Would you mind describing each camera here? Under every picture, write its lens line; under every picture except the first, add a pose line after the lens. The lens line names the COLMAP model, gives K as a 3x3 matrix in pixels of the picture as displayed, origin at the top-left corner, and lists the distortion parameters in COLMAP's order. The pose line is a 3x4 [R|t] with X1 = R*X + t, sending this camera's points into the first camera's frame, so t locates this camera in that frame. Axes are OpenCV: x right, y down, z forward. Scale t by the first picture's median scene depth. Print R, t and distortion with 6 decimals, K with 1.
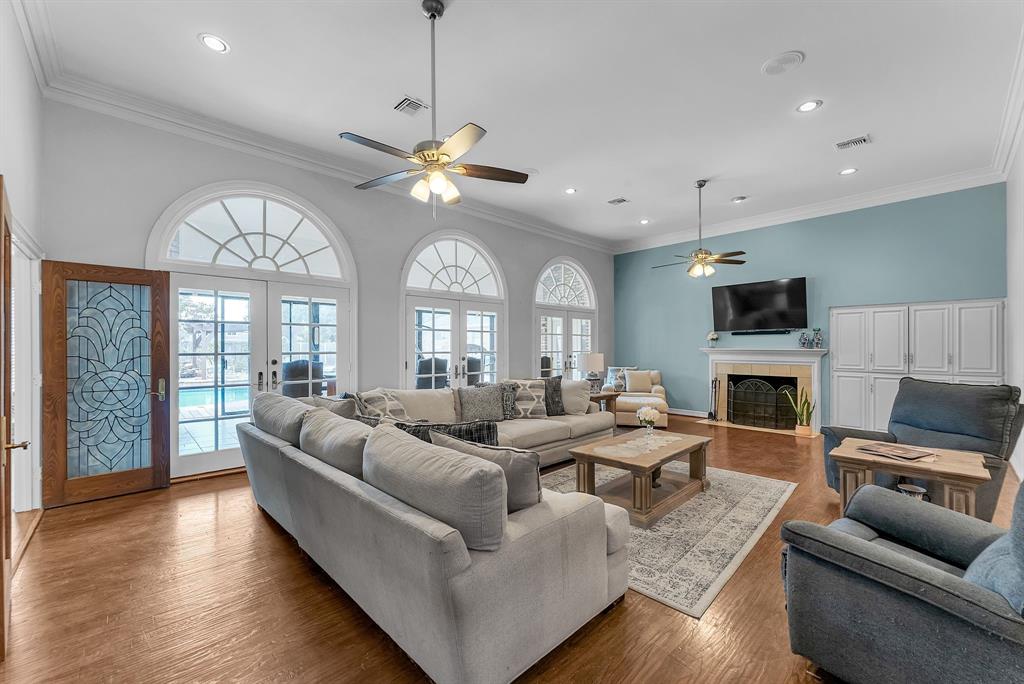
lens RADIAL K [[414.5, 0, 505.8], [0, 414.5, 346.9], [0, 0, 1]] dist [-0.000867, 0.000117]
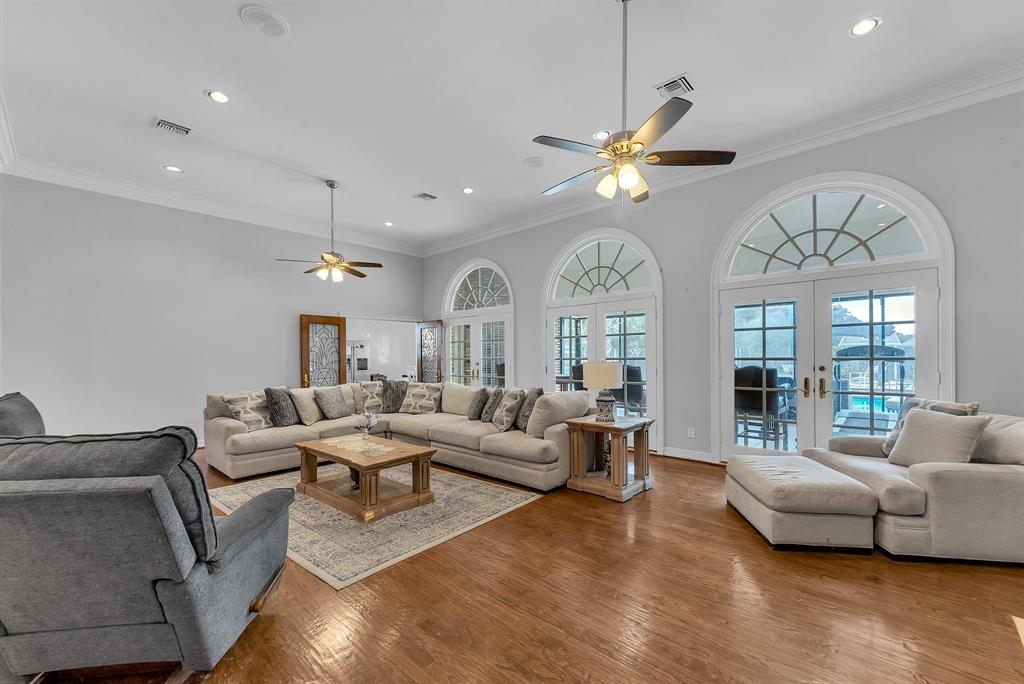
lens RADIAL K [[414.5, 0, 525.0], [0, 414.5, 358.4], [0, 0, 1]] dist [-0.000867, 0.000117]
pose [[0.094722, 0.005579, -0.995488, 0.299829], [0.011341, 0.999913, 0.006683, 0.001380], [0.995439, -0.011923, 0.094651, 0.277174]]
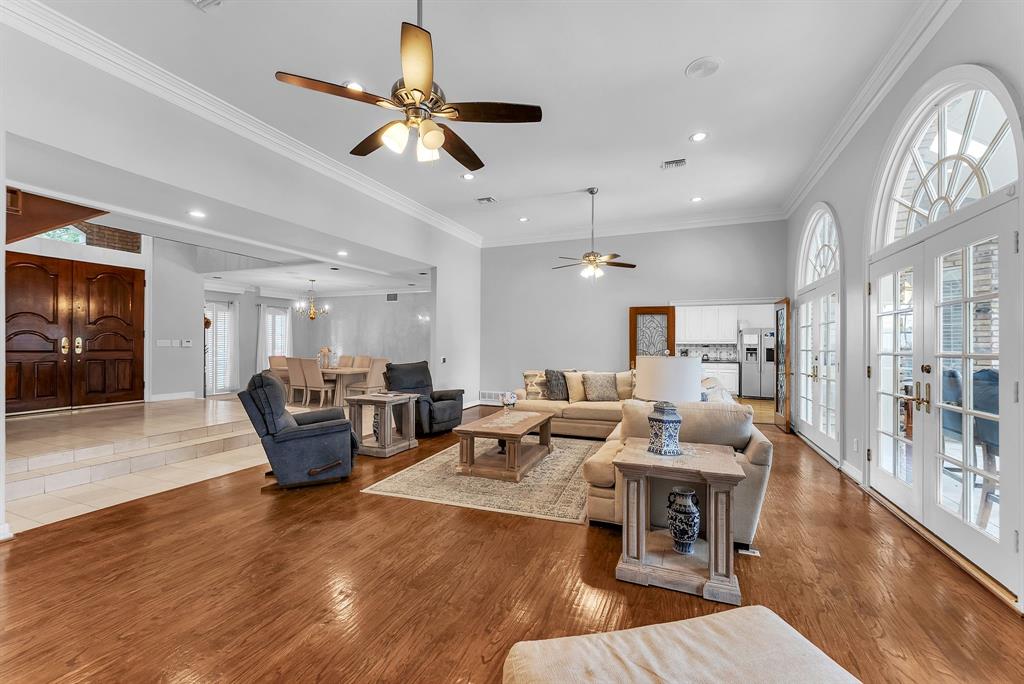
lens RADIAL K [[414.5, 0, 512.7], [0, 414.5, 344.7], [0, 0, 1]] dist [-0.000867, 0.000117]
pose [[-0.906081, -0.005130, -0.423073, 0.181289], [-0.003017, 0.999979, -0.005665, 0.002233], [0.423093, -0.003856, -0.906078, 0.452636]]
